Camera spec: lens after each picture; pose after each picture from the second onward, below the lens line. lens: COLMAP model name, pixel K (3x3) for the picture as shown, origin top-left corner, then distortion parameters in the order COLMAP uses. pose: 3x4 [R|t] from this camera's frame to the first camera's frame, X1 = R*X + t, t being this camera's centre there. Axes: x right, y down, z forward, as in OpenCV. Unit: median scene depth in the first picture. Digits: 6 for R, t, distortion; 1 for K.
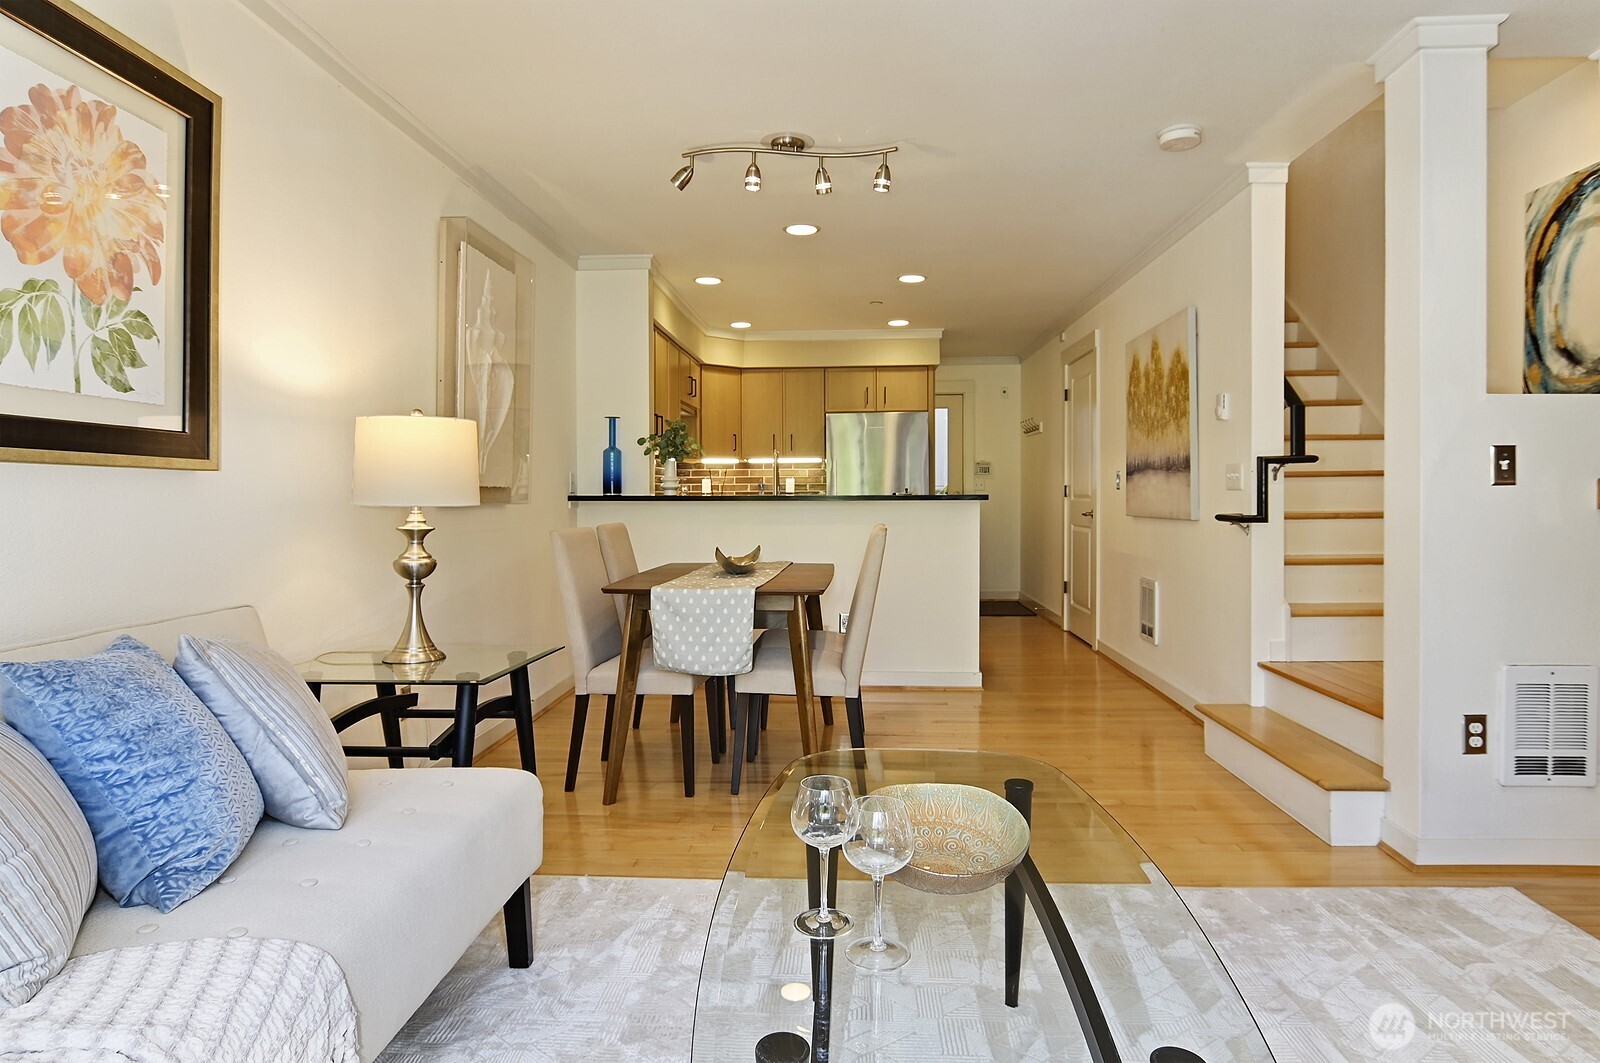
lens RADIAL K [[858.8, 0, 802.5], [0, 858.8, 505.1], [0, 0, 1]] dist [-0.002275, 0.000271]
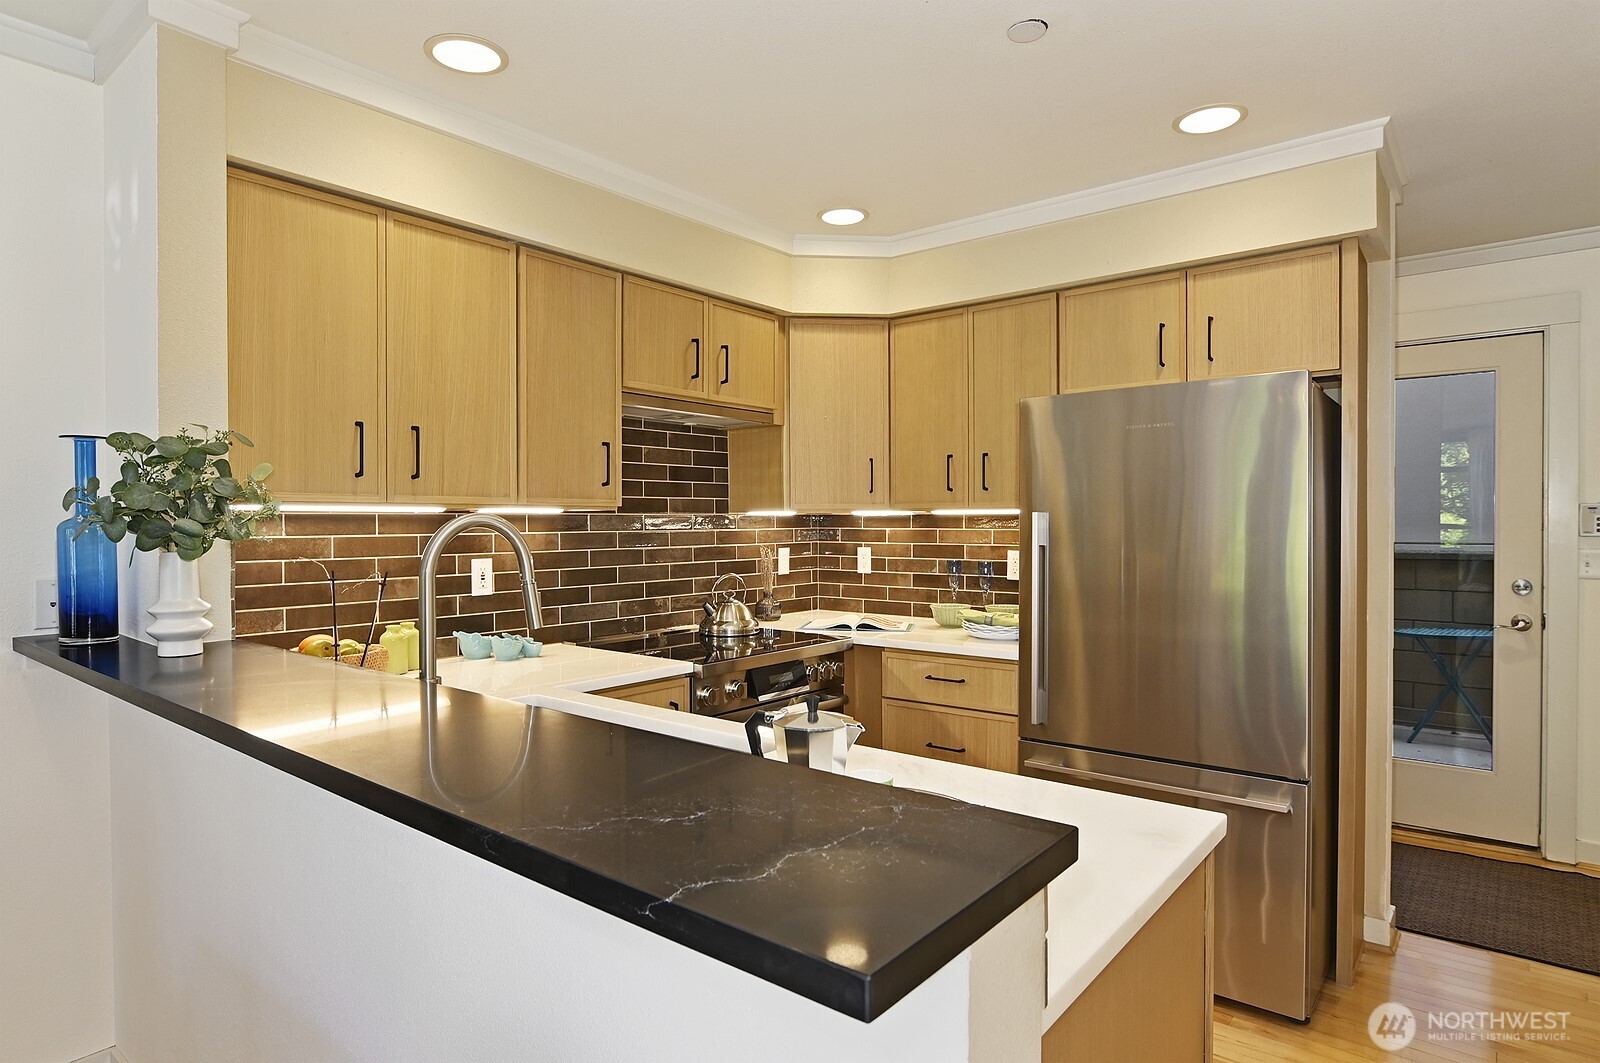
lens RADIAL K [[883.9, 0, 800.0], [0, 883.9, 531.5], [0, 0, 1]] dist [0.000832, 0.000497]
pose [[0.815672, 0.009794, -0.578432, 0.485398], [-0.008676, 0.999951, 0.004696, -0.123798], [0.578450, 0.001188, 0.815717, 1.636203]]
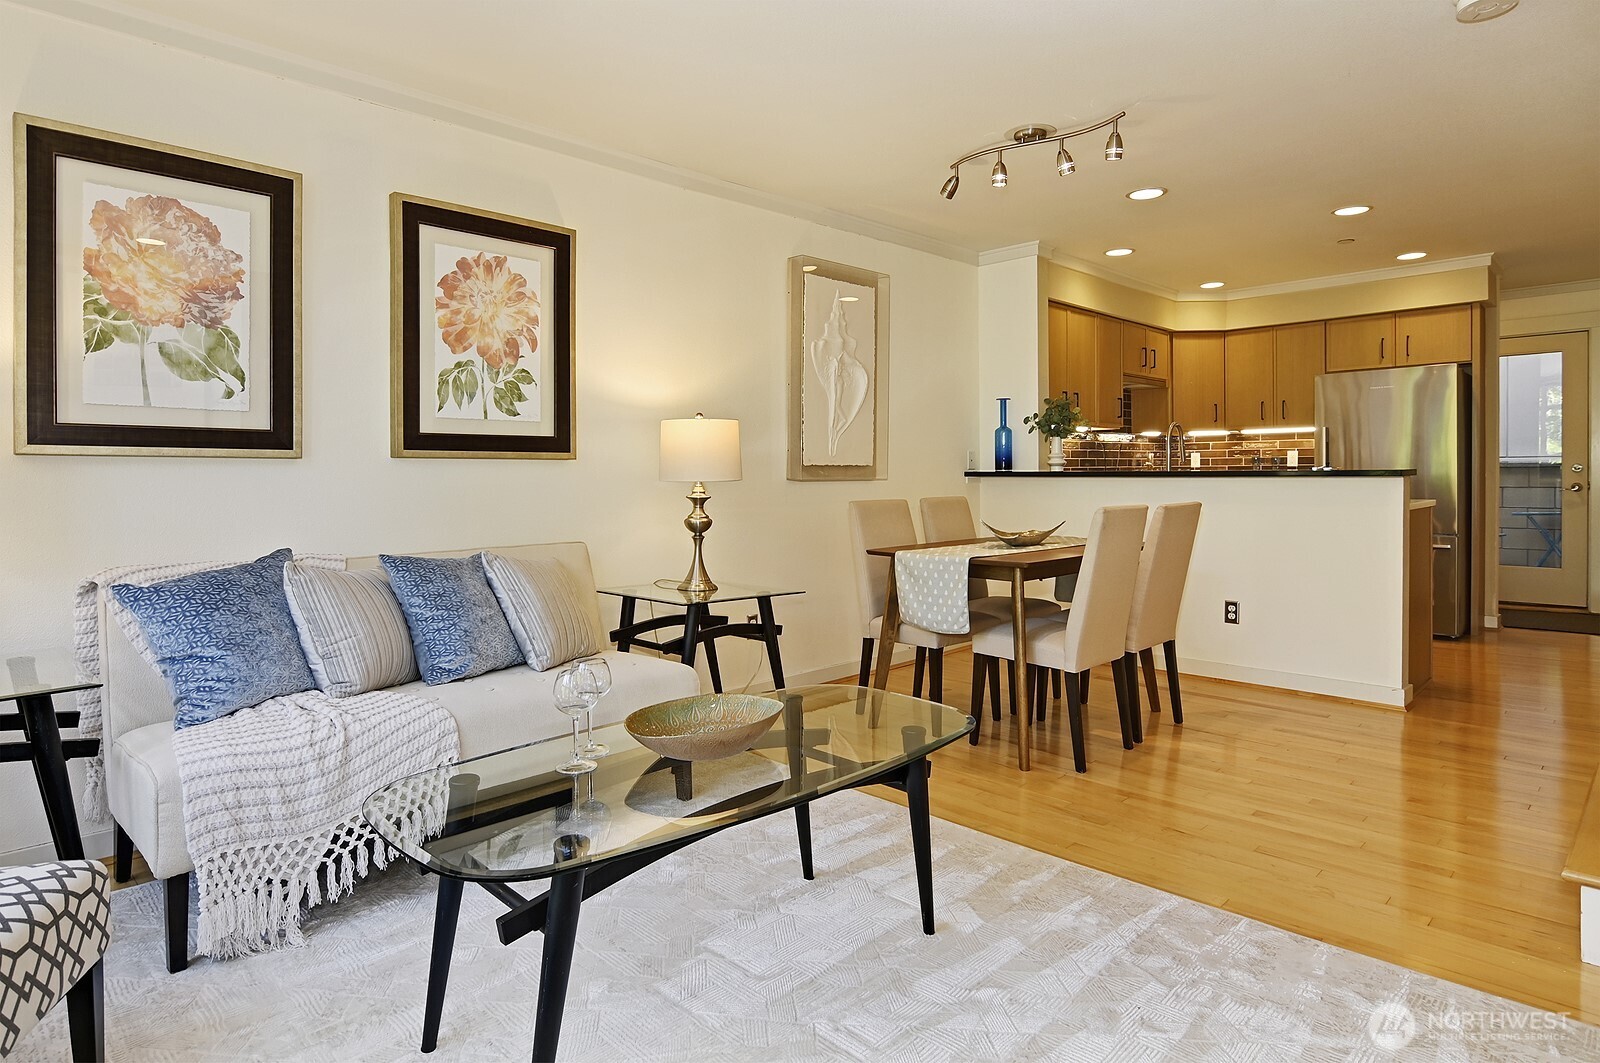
lens RADIAL K [[878.6, 0, 820.6], [0, 878.6, 487.2], [0, 0, 1]] dist [-0.000102, 0.000128]
pose [[0.754980, 0.008931, -0.655687, 0.621373], [-0.003049, 0.999944, 0.010109, -0.004030], [0.655741, -0.005633, 0.754965, 0.032444]]
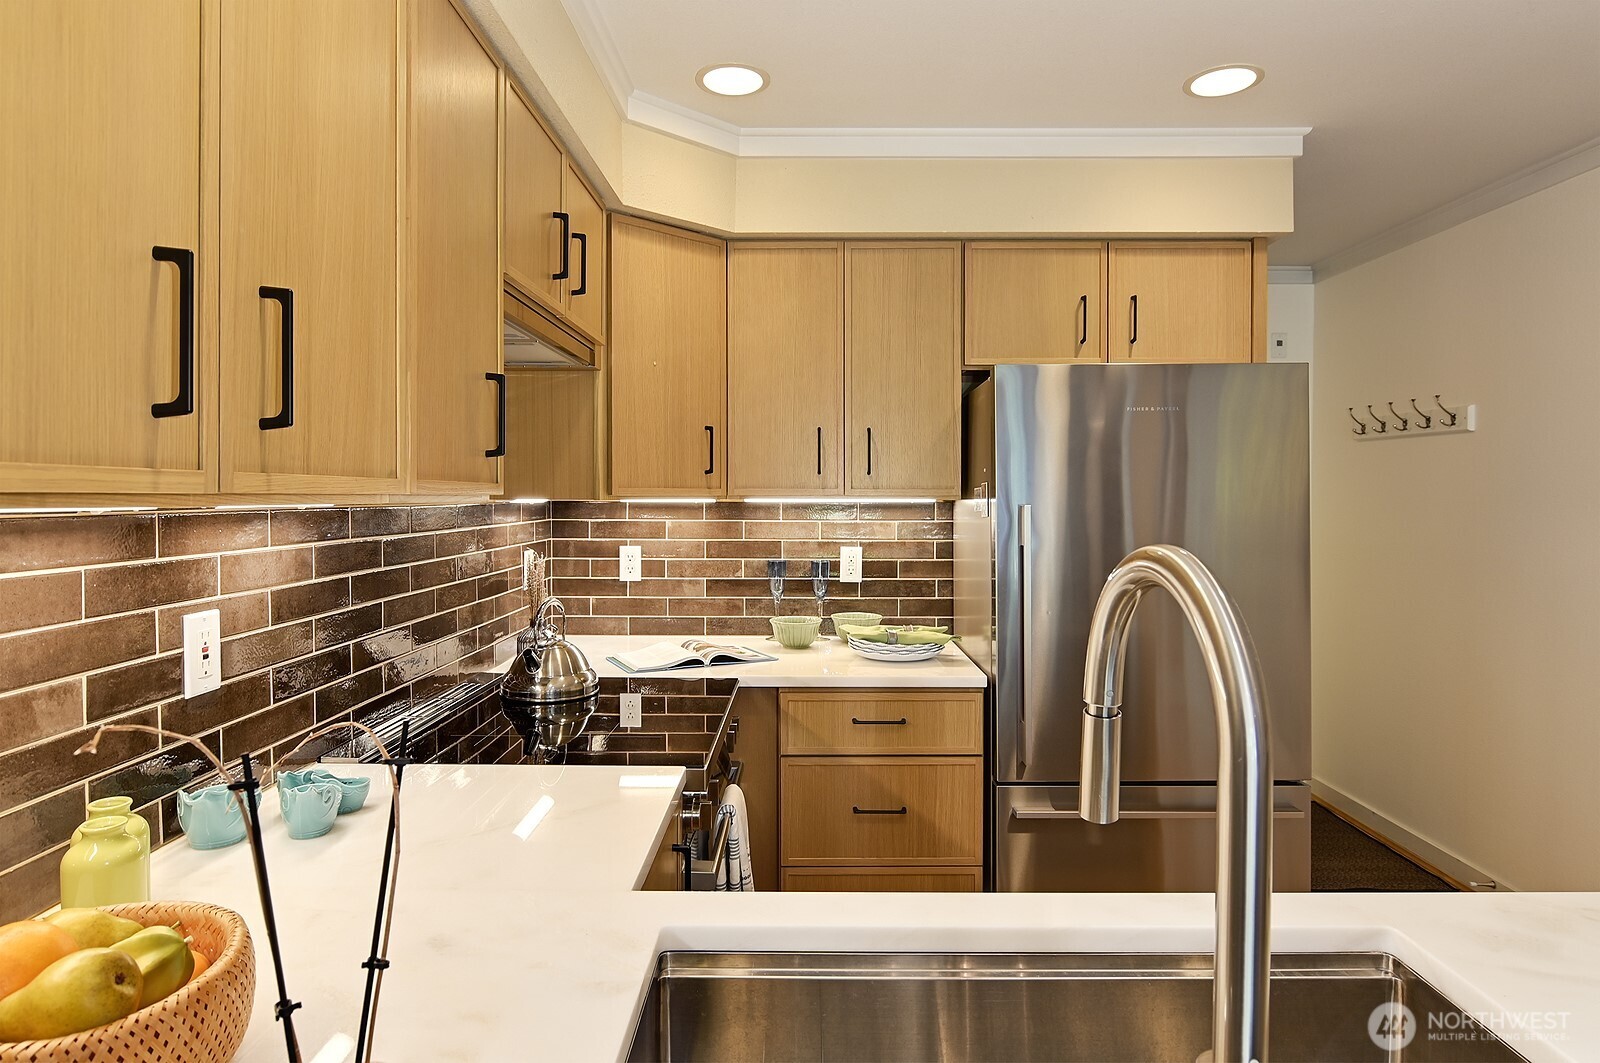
lens RADIAL K [[908.2, 0, 799.8], [0, 908.2, 506.3], [0, 0, 1]] dist [-0.002754, -0.001151]
pose [[0.998870, 0.006467, 0.047090, -0.167196], [-0.006421, 0.999979, -0.001125, -0.141043], [-0.047097, 0.000821, 0.998890, 1.788507]]
